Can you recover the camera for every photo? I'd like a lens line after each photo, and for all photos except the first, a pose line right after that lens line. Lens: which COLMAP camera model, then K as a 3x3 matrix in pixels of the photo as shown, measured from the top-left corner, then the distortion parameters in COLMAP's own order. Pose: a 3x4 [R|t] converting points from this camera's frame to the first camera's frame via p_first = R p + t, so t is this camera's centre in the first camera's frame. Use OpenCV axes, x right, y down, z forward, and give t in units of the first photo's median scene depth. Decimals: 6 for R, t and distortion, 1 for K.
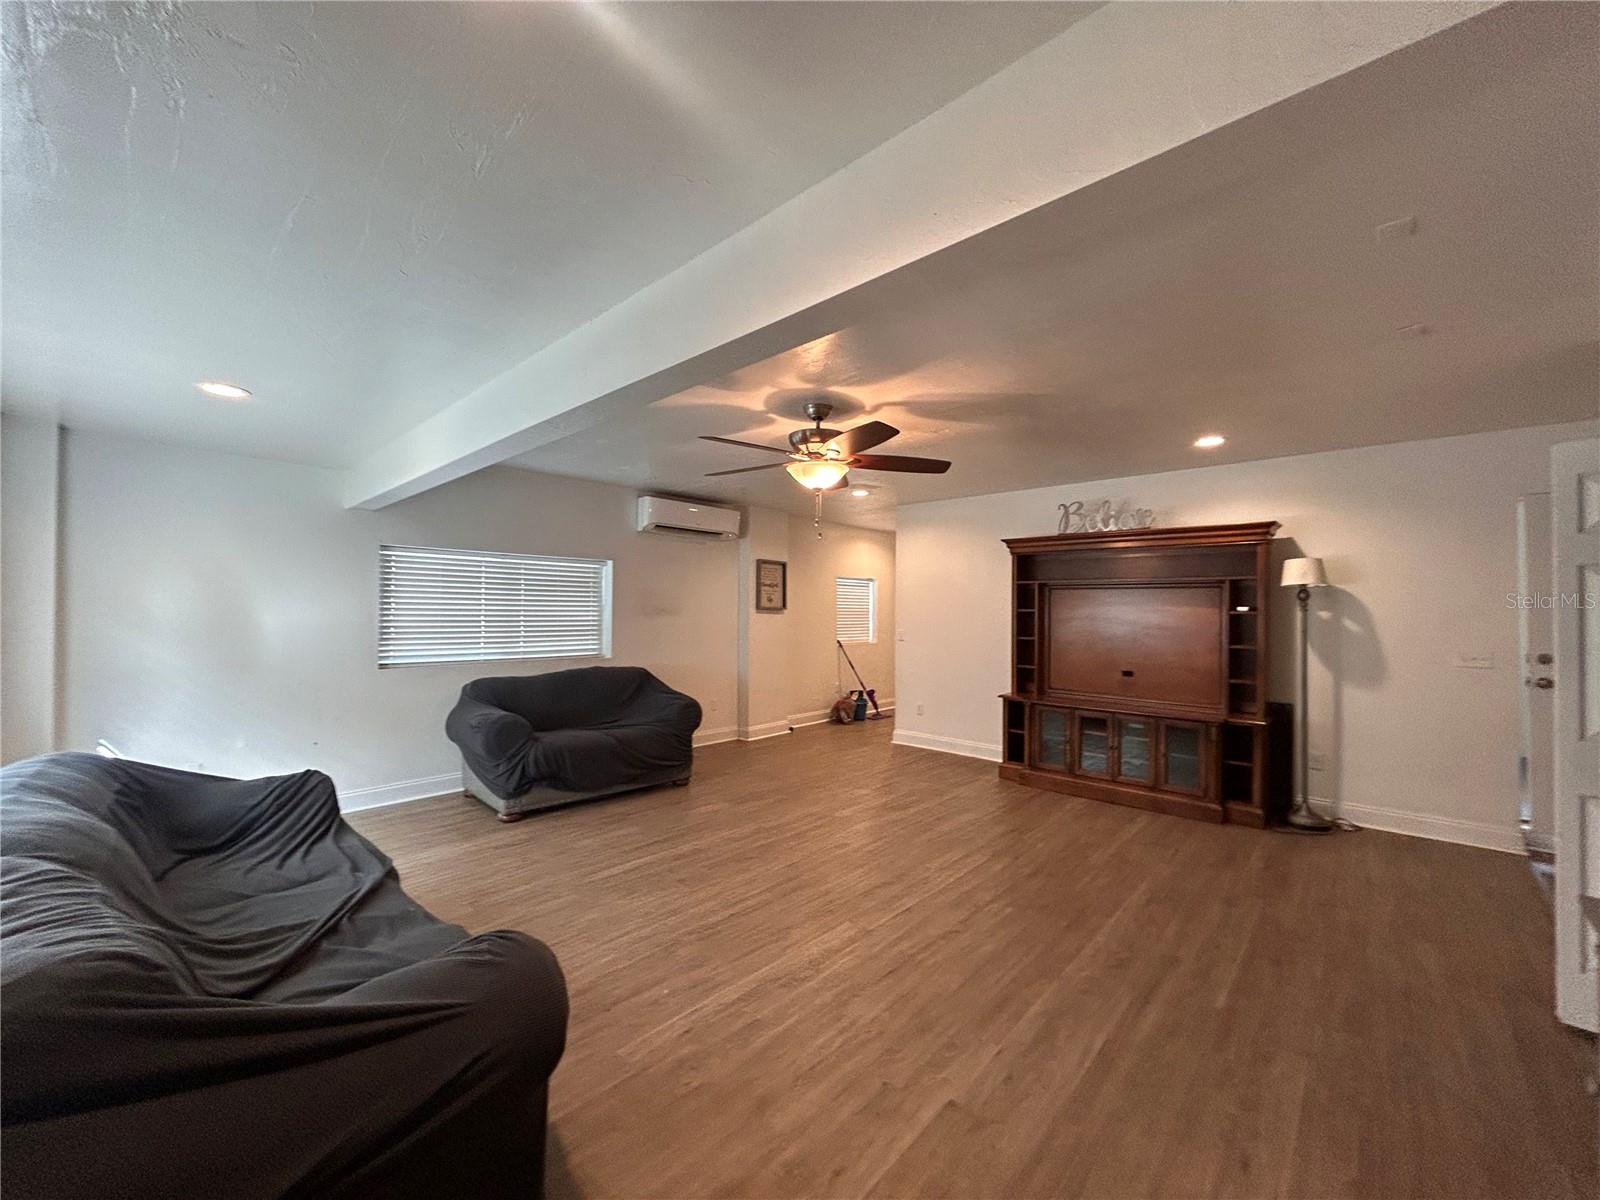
lens RADIAL K [[639.2, 0, 797.3], [0, 639.2, 599.4], [0, 0, 1]] dist [-0.000882, -0.000025]
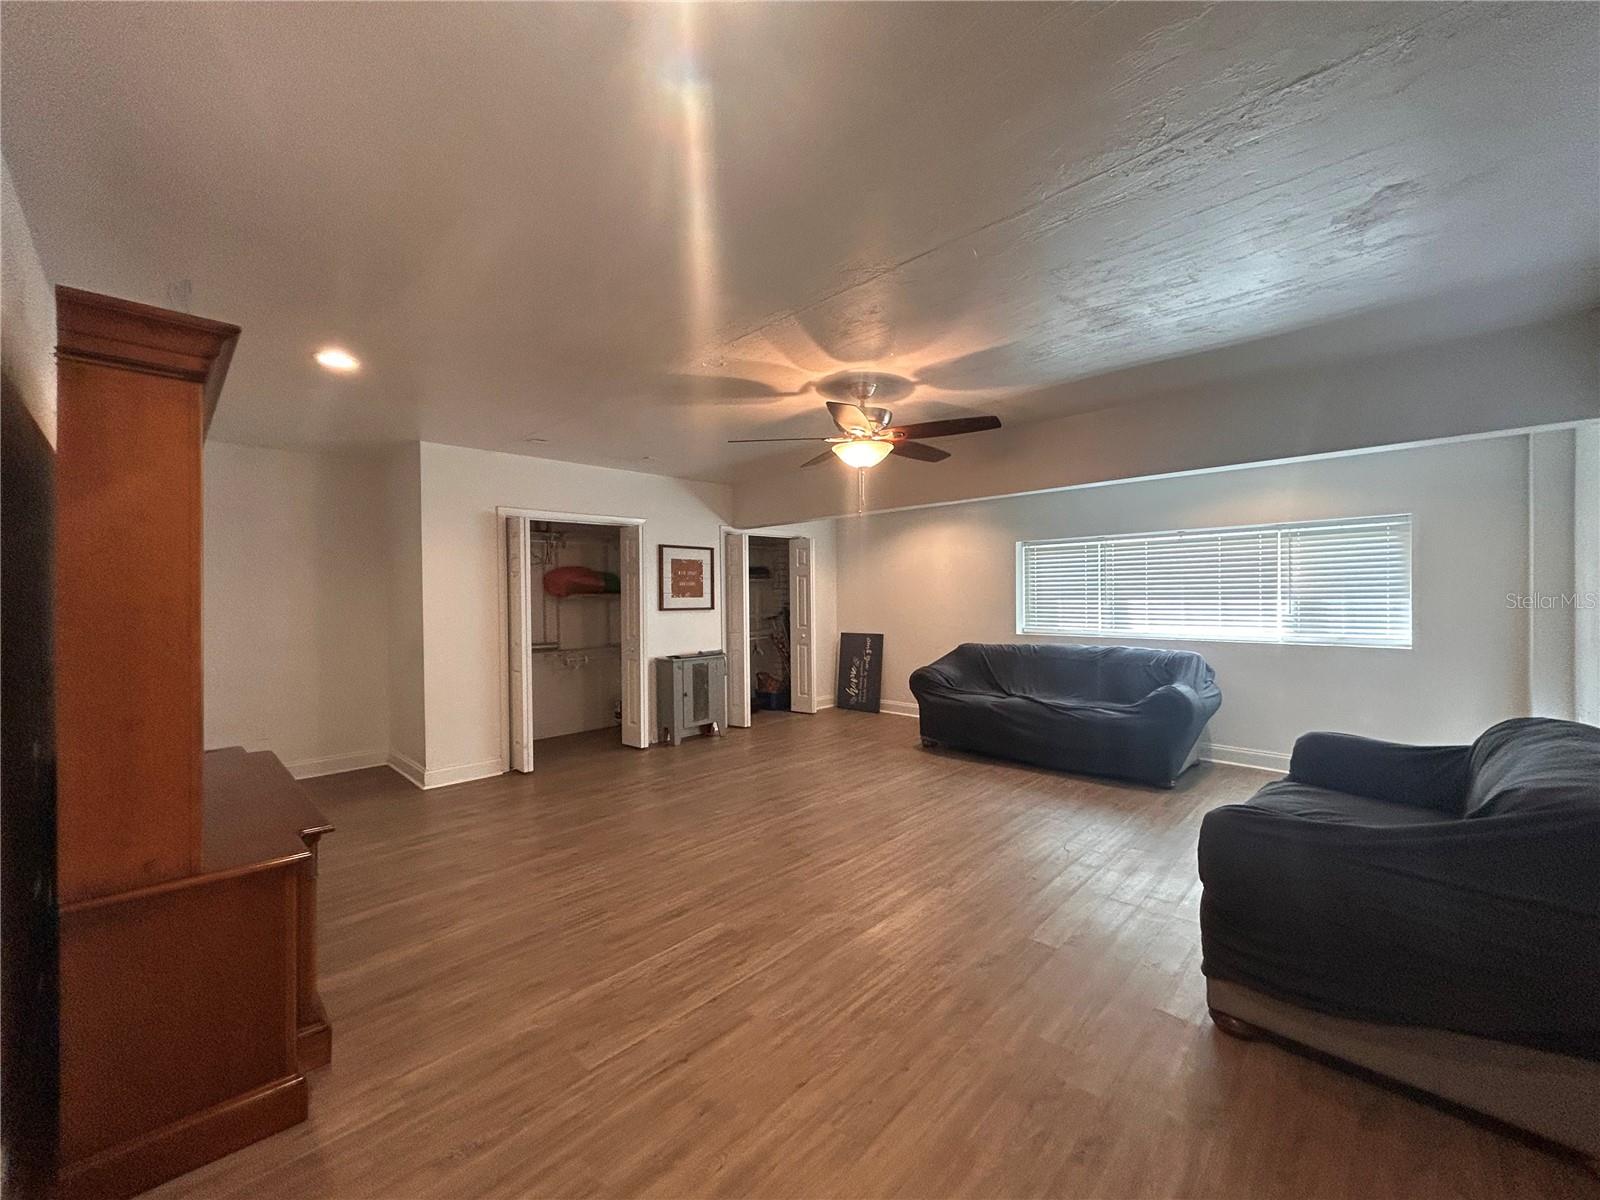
lens RADIAL K [[639.2, 0, 797.3], [0, 639.2, 599.4], [0, 0, 1]] dist [-0.000882, -0.000025]
pose [[-0.999595, 0.002866, 0.028325, 0.104009], [0.003029, 0.999979, 0.005736, 0.031406], [-0.028308, 0.005819, -0.999582, 1.963799]]
